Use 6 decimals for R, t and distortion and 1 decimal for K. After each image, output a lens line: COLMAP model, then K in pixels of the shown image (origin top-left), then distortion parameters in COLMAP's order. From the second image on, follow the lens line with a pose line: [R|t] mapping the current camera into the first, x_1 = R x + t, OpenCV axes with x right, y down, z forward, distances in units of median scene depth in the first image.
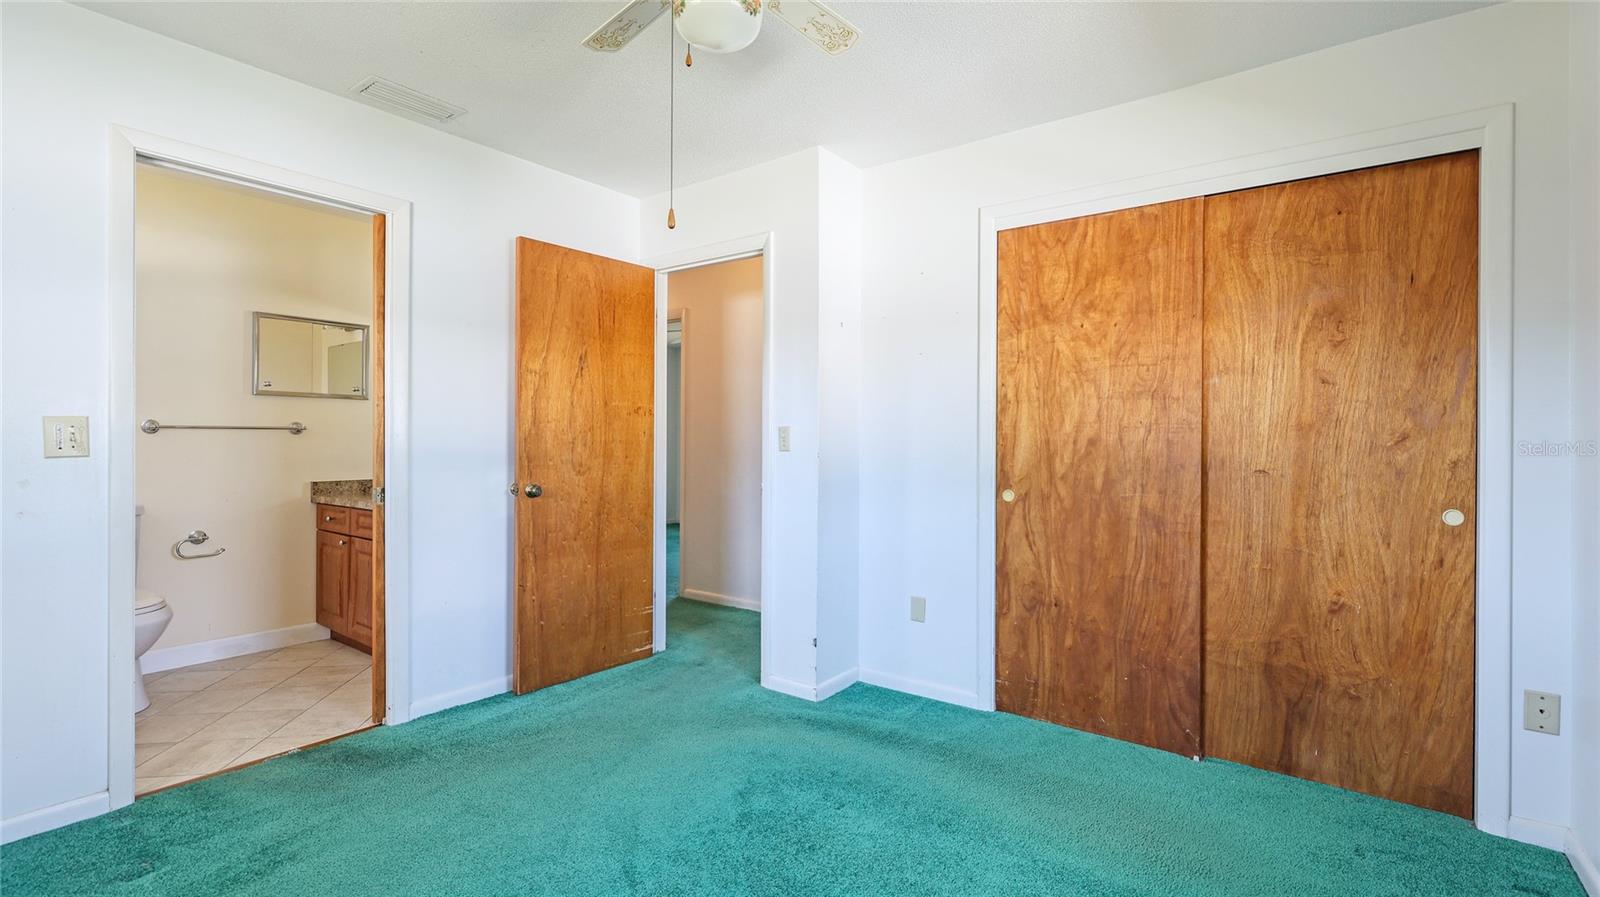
lens RADIAL K [[712.3, 0, 800.7], [0, 712.3, 442.8], [0, 0, 1]] dist [0.001492, 0.000036]
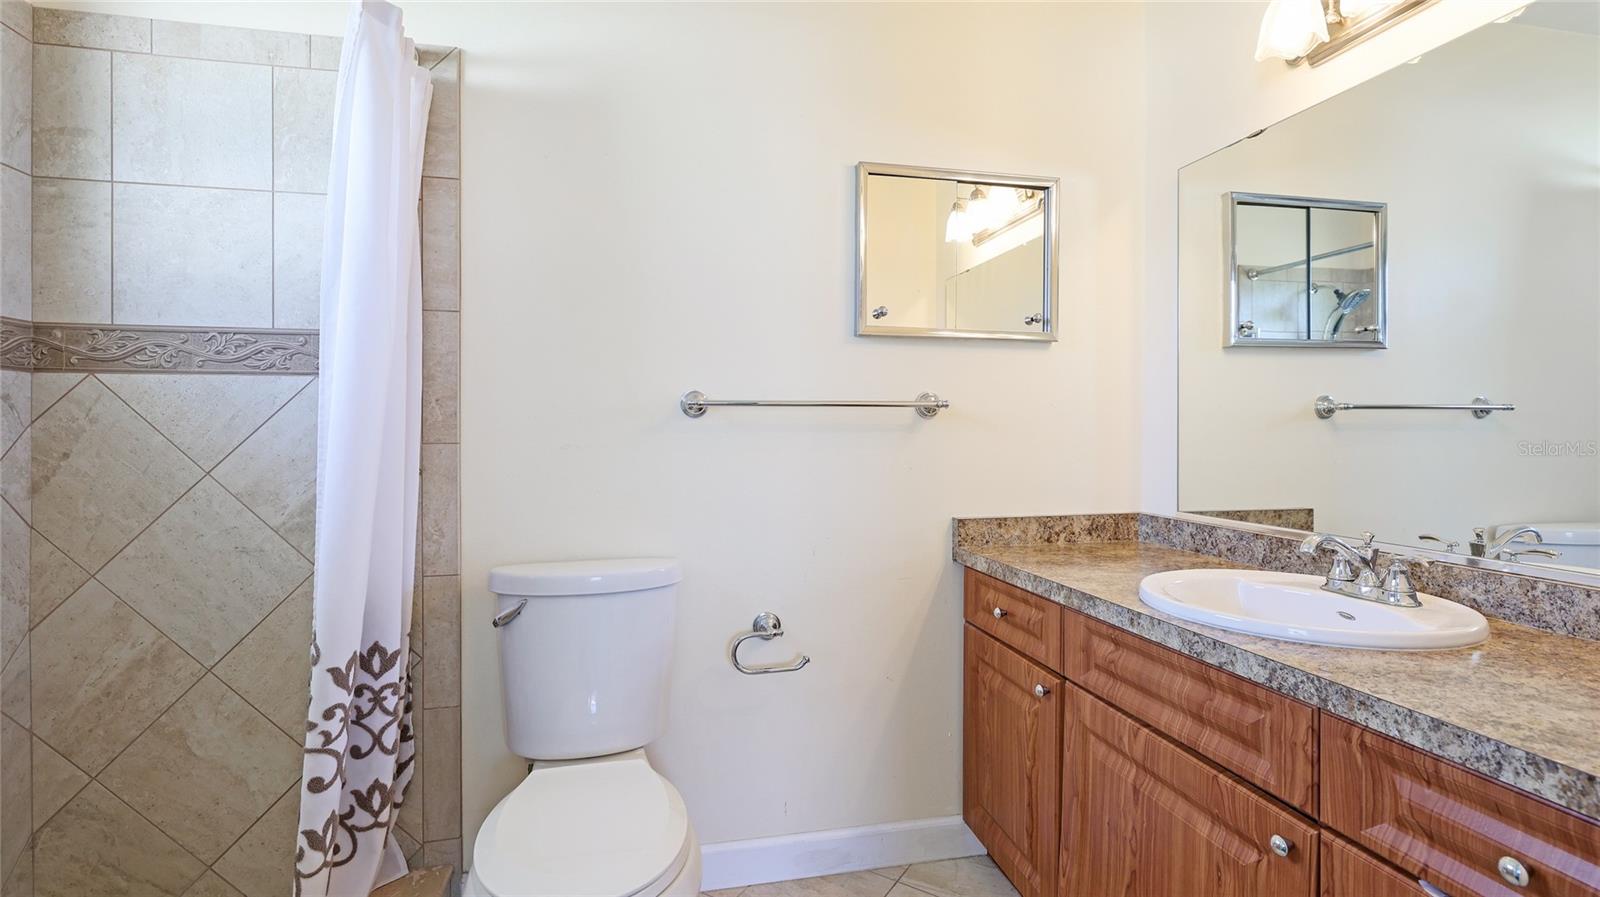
lens RADIAL K [[712.3, 0, 798.1], [0, 712.3, 440.7], [0, 0, 1]] dist [0.001492, 0.000036]
pose [[0.755696, 0.001663, -0.654920, -0.466327], [0.001718, 0.999988, 0.004521, 0.001266], [0.654920, -0.004542, 0.755684, 0.589788]]
